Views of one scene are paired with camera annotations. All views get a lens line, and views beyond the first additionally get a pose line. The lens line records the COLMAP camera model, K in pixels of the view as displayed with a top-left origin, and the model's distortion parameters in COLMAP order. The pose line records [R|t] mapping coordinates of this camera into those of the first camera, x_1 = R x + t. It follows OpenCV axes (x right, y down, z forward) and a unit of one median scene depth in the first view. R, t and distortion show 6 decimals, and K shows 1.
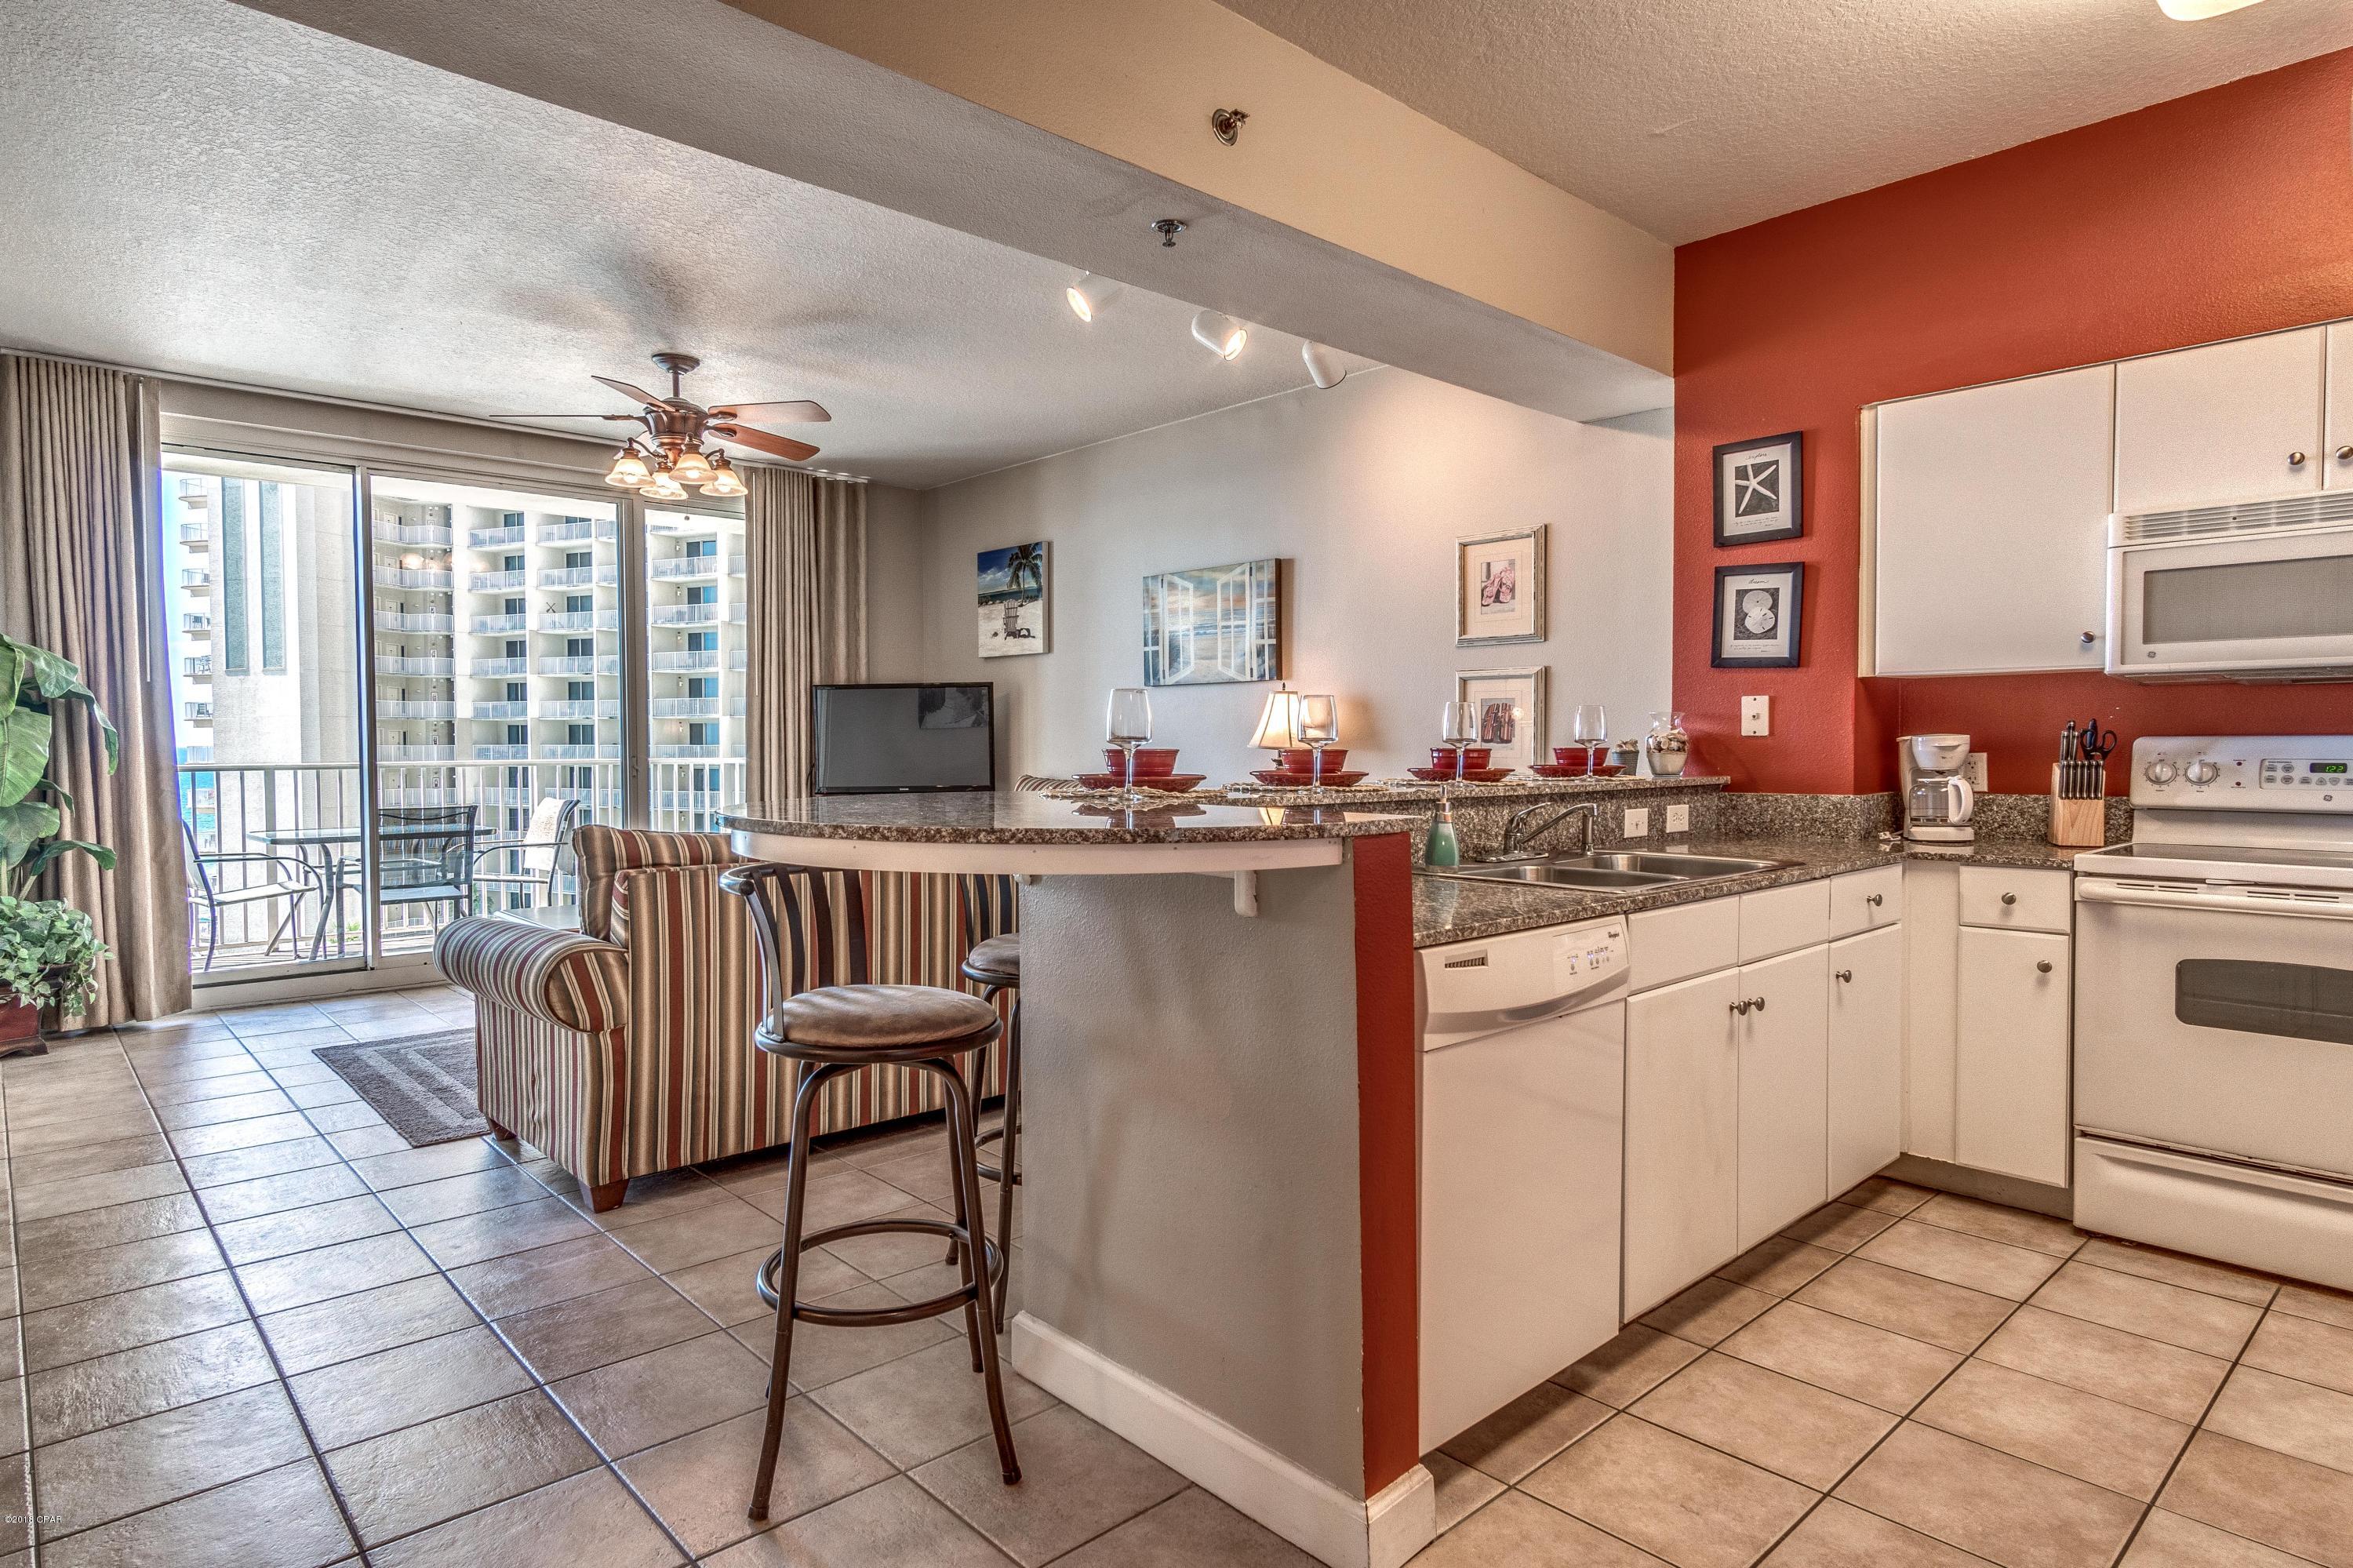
lens RADIAL K [[1294.9, 0, 1166.0], [0, 1294.9, 779.4], [0, 0, 1]] dist [0.002728, 0.001725]
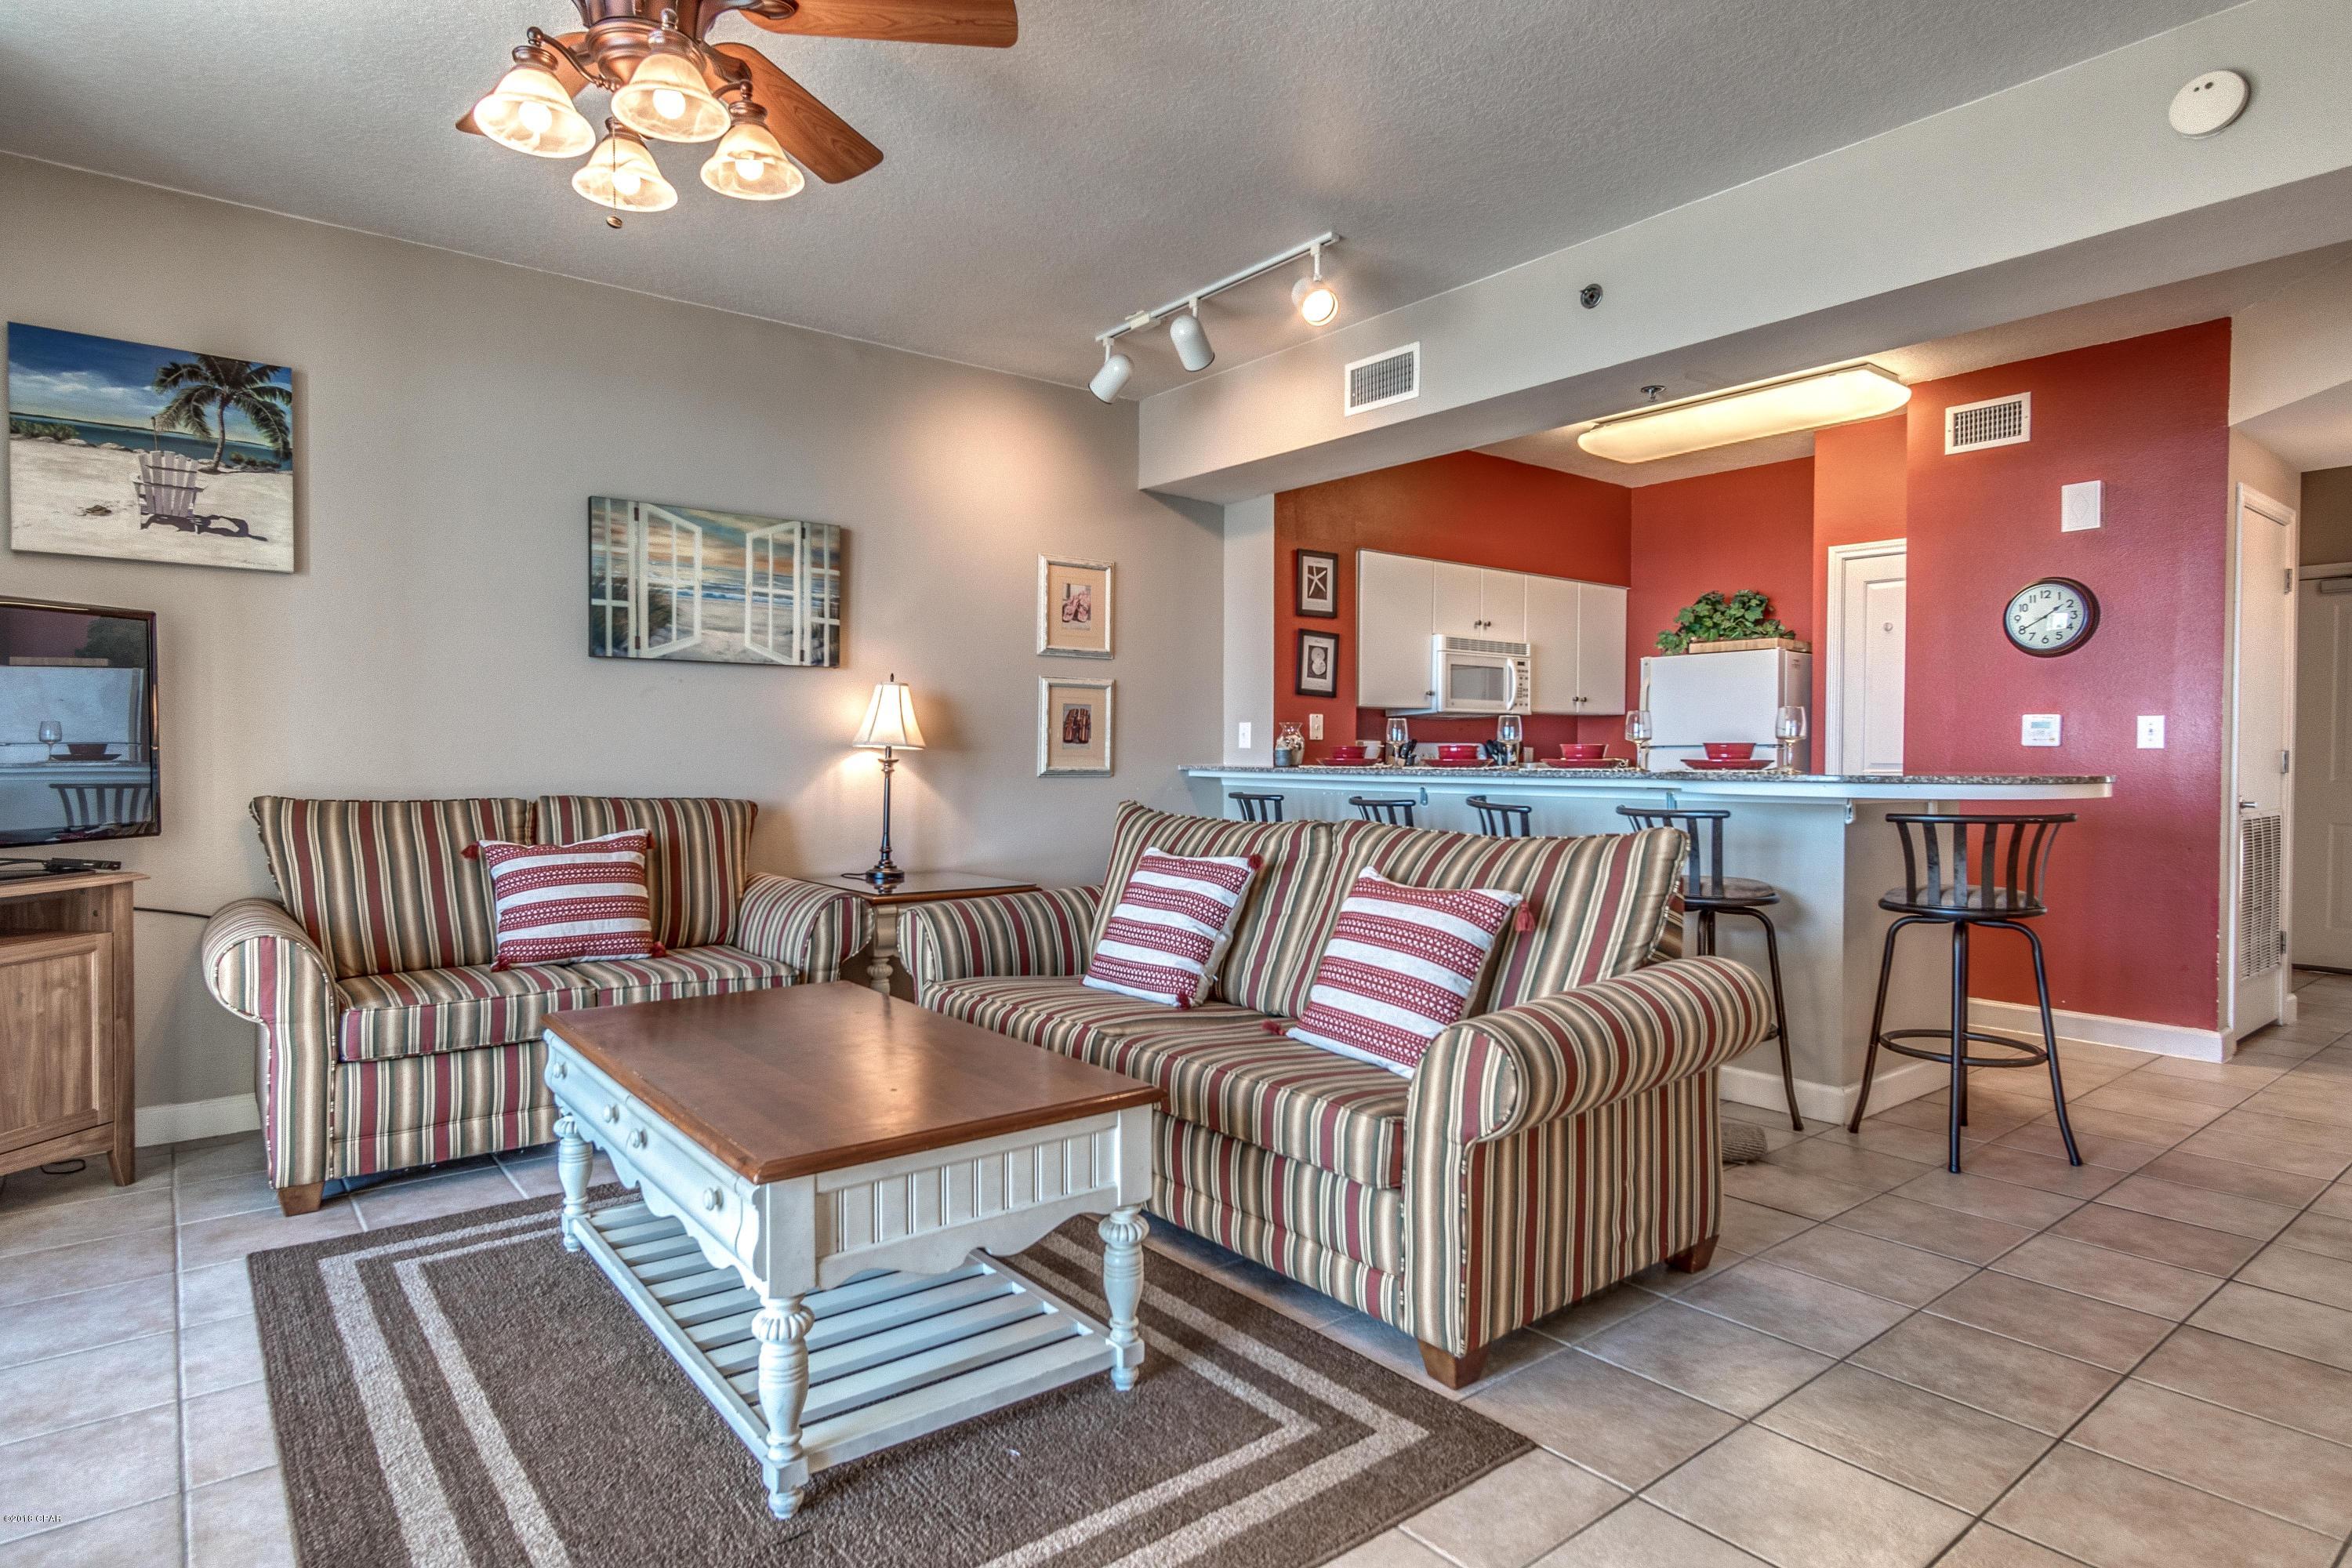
lens RADIAL K [[1266.2, 0, 1169.1], [0, 1266.2, 779.8], [0, 0, 1]] dist [0.003023, 0.002059]
pose [[0.067600, -0.019335, 0.997525, -1.149581], [0.027518, 0.999468, 0.017508, -0.017951], [-0.997333, 0.026266, 0.068096, 1.136958]]
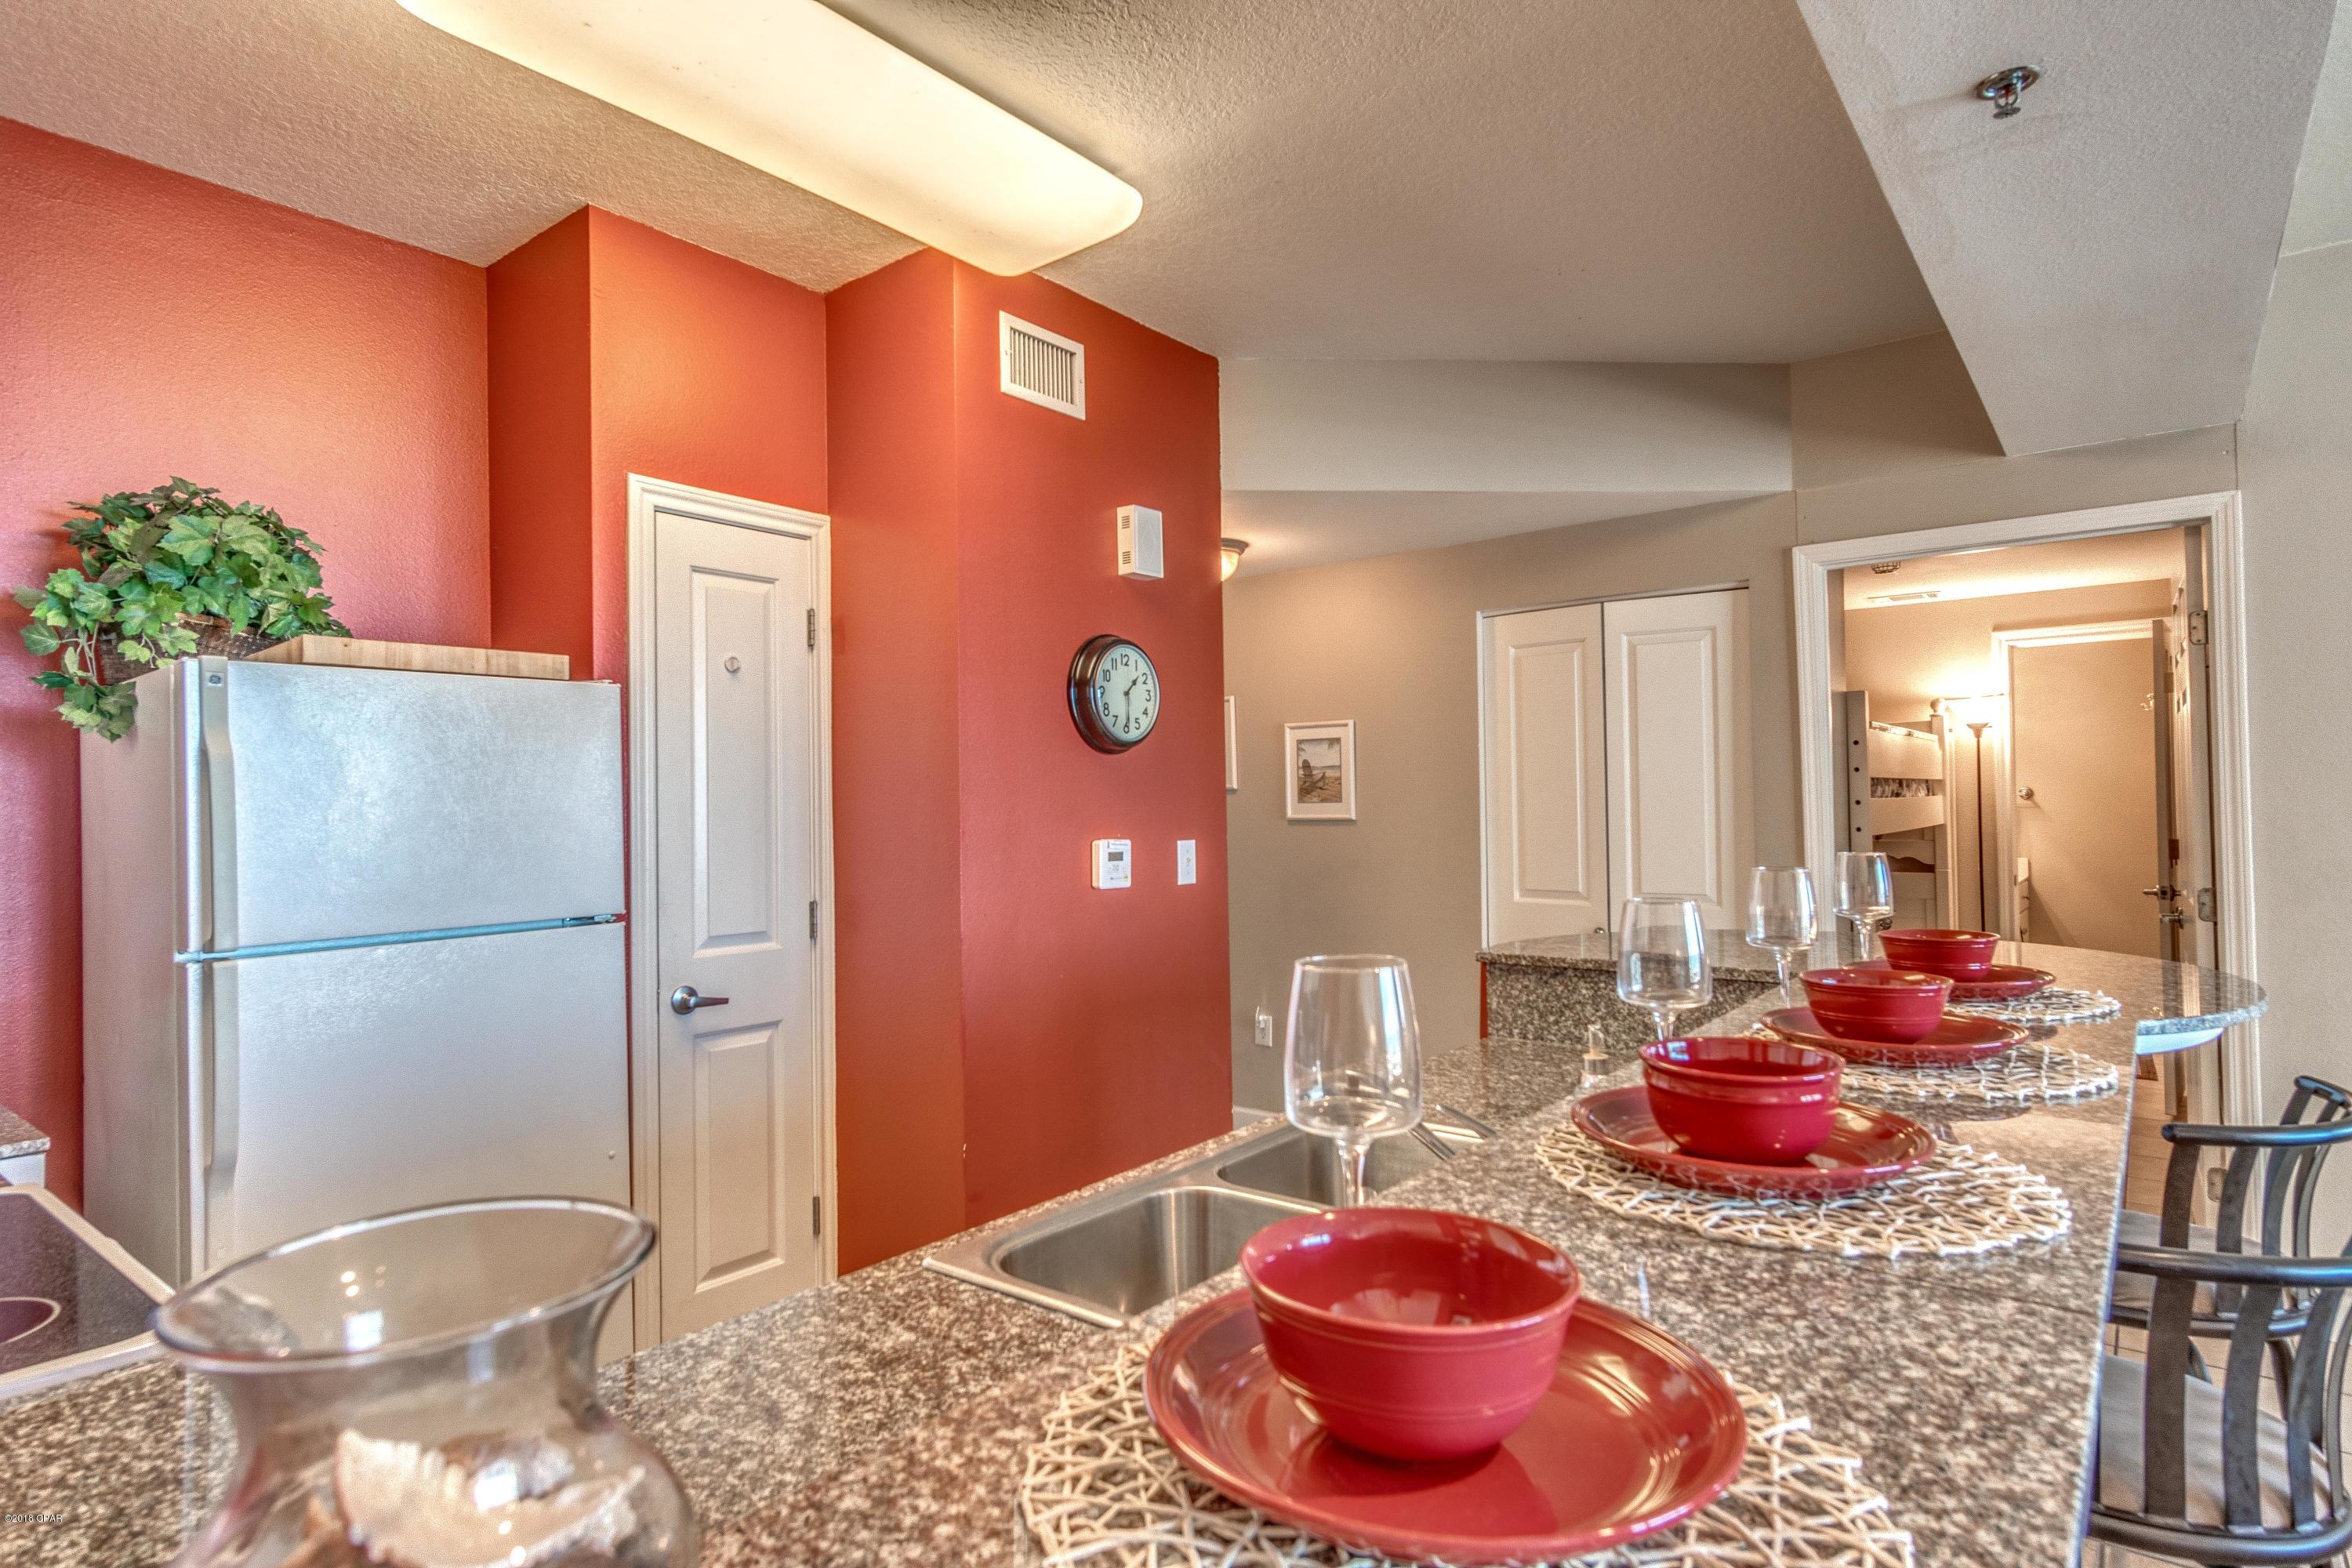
lens RADIAL K [[1266.2, 0, 1169.1], [0, 1266.2, 779.8], [0, 0, 1]] dist [0.003023, 0.002059]
pose [[-0.987416, 0.015241, -0.157409, 0.398698], [0.013547, 0.999838, 0.011824, -0.092195], [0.157564, 0.009543, -0.987463, 1.182904]]
